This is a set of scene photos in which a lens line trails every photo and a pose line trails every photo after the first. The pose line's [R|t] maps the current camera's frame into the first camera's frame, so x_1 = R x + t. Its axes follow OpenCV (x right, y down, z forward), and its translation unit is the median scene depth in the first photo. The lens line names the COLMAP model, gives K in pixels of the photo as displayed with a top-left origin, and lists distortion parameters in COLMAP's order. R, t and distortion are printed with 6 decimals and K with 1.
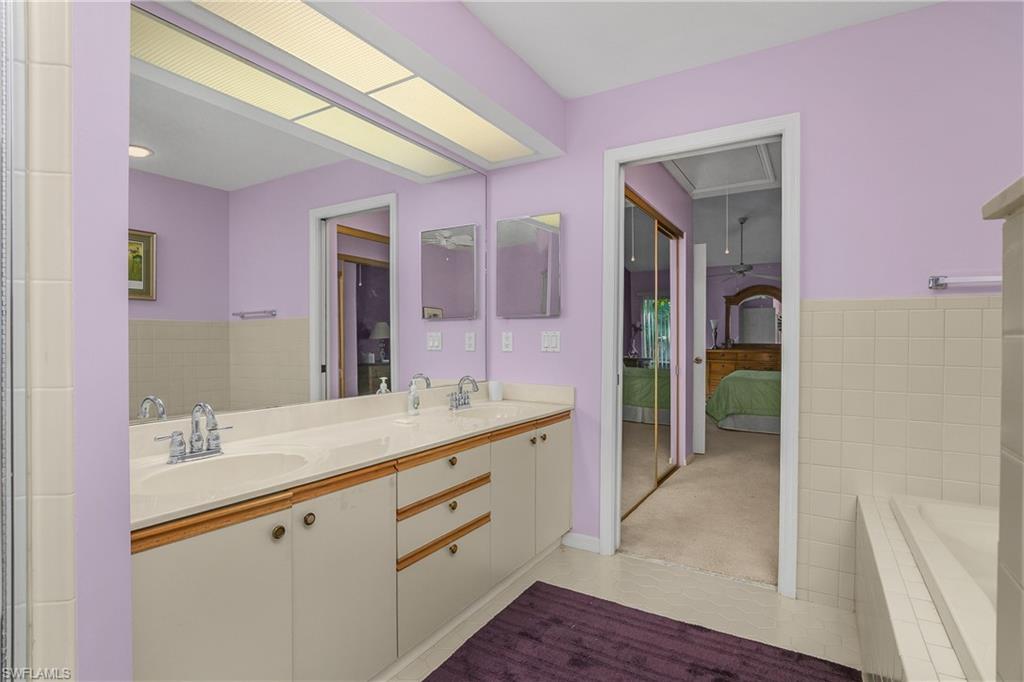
lens RADIAL K [[510.7, 0, 508.0], [0, 510.7, 333.4], [0, 0, 1]] dist [-0.002143, 0.001354]
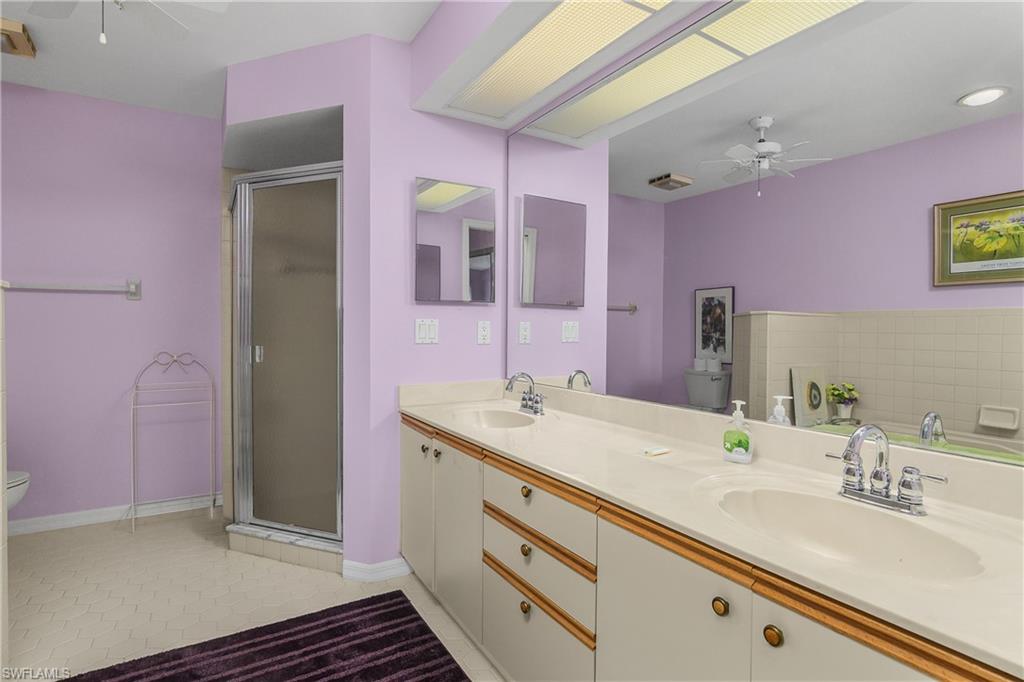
lens RADIAL K [[510.7, 0, 508.0], [0, 510.7, 333.4], [0, 0, 1]] dist [-0.002143, 0.001354]
pose [[-0.453482, 0.005377, -0.891249, 0.552063], [-0.001749, 0.999975, 0.006923, 0.011087], [0.891264, 0.004698, -0.453461, 1.267619]]
